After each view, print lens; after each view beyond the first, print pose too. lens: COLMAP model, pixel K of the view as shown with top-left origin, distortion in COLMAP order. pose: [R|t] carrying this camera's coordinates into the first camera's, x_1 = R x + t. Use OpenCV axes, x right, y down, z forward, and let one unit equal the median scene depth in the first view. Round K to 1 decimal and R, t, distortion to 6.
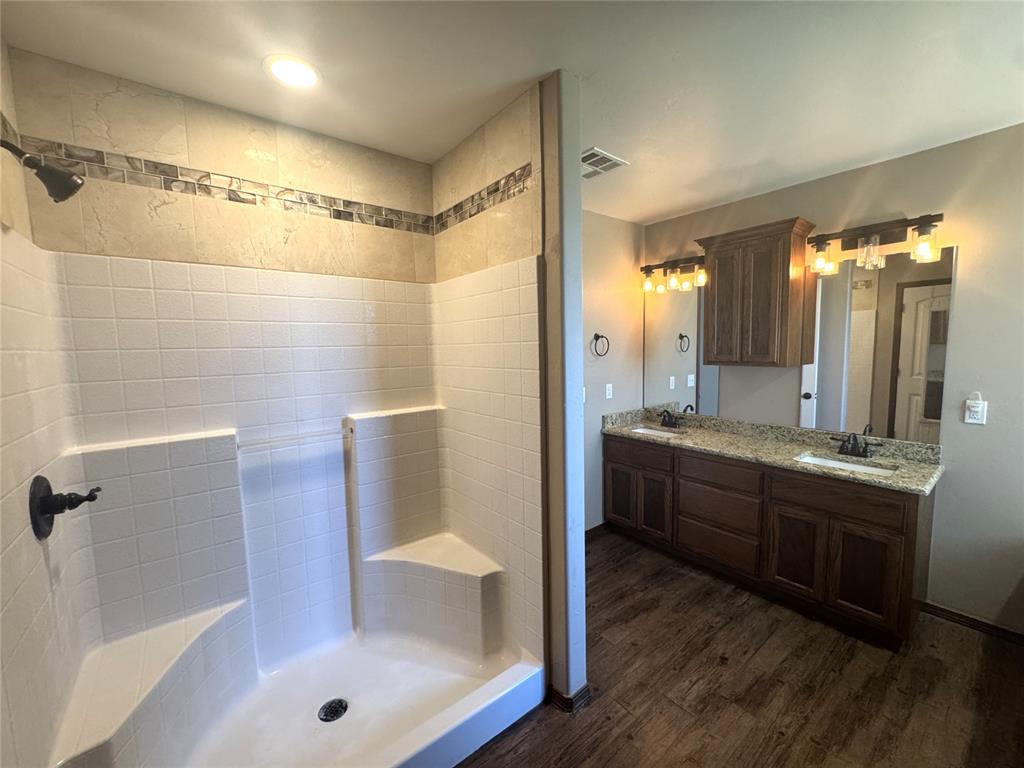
lens RADIAL K [[409.0, 0, 512.5], [0, 409.0, 384.3], [0, 0, 1]] dist [0.002022, 0.000038]
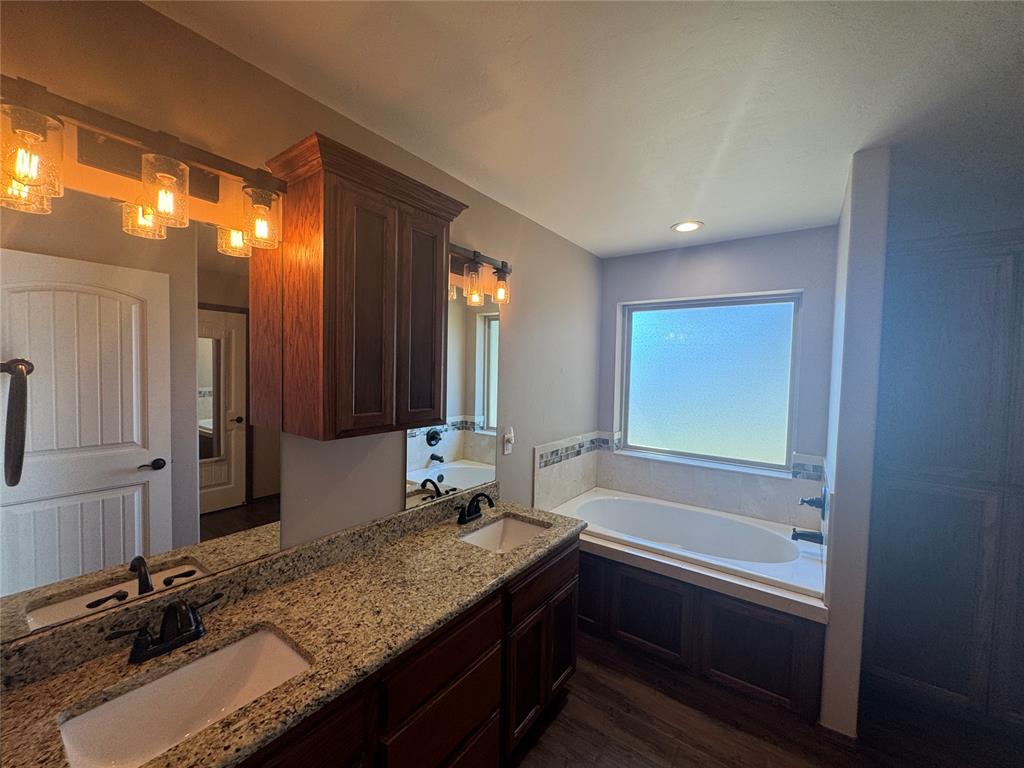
lens RADIAL K [[409.0, 0, 509.9], [0, 409.0, 384.7], [0, 0, 1]] dist [0.002022, 0.000038]
pose [[-0.271693, -0.026135, 0.962029, 0.012130], [0.069908, 0.996454, 0.046814, -0.154329], [-0.959842, 0.079973, -0.268902, 1.279931]]
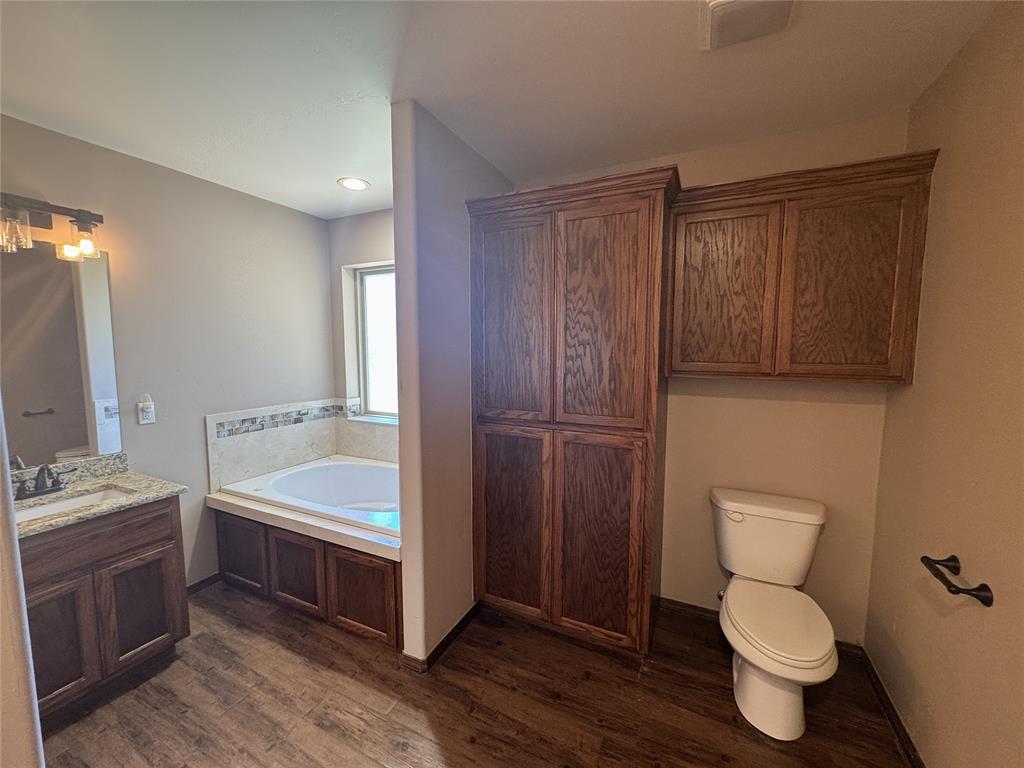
lens RADIAL K [[409.0, 0, 509.6], [0, 409.0, 383.2], [0, 0, 1]] dist [0.002022, 0.000038]
pose [[-0.434983, -0.061318, 0.898348, -0.258138], [0.089307, 0.989822, 0.110804, -0.044682], [-0.895999, 0.128426, -0.425080, 0.583672]]
